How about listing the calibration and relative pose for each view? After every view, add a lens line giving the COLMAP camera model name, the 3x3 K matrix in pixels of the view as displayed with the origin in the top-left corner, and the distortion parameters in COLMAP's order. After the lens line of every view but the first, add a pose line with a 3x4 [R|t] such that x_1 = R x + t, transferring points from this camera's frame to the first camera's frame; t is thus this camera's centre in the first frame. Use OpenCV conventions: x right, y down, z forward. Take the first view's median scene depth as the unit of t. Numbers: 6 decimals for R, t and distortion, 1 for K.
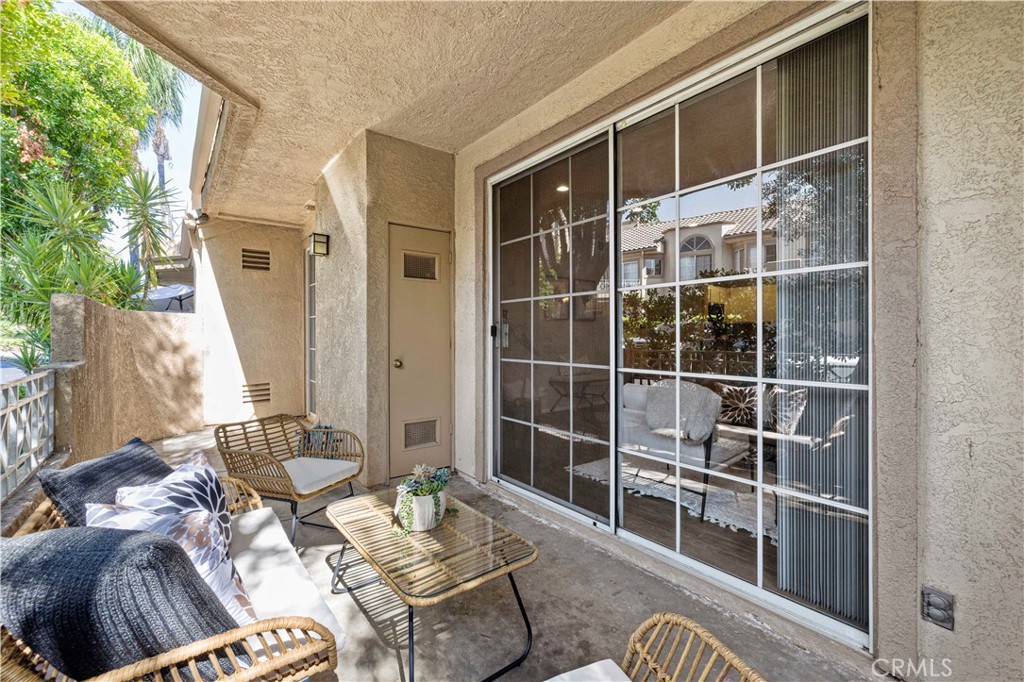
lens RADIAL K [[438.5, 0, 502.1], [0, 438.5, 335.3], [0, 0, 1]] dist [0.003509, -0.000555]
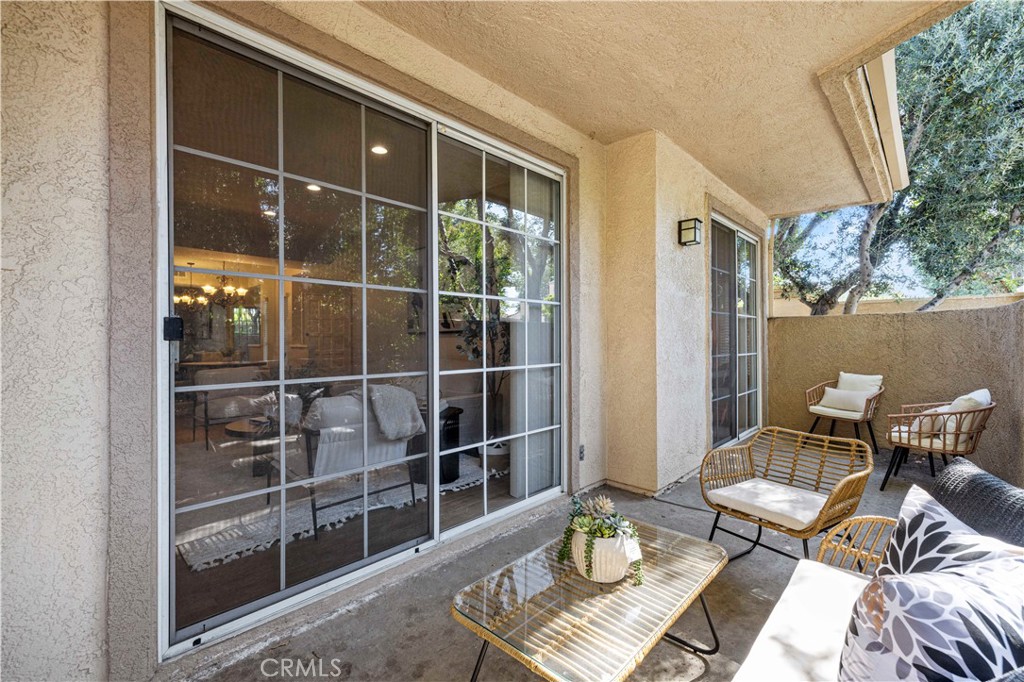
lens RADIAL K [[438.5, 0, 508.5], [0, 438.5, 346.5], [0, 0, 1]] dist [0.003509, -0.000555]
pose [[-0.157670, -0.012207, 0.987416, -0.734779], [0.006627, 0.999888, 0.013420, 0.002886], [-0.987470, 0.008660, -0.157571, 1.001371]]
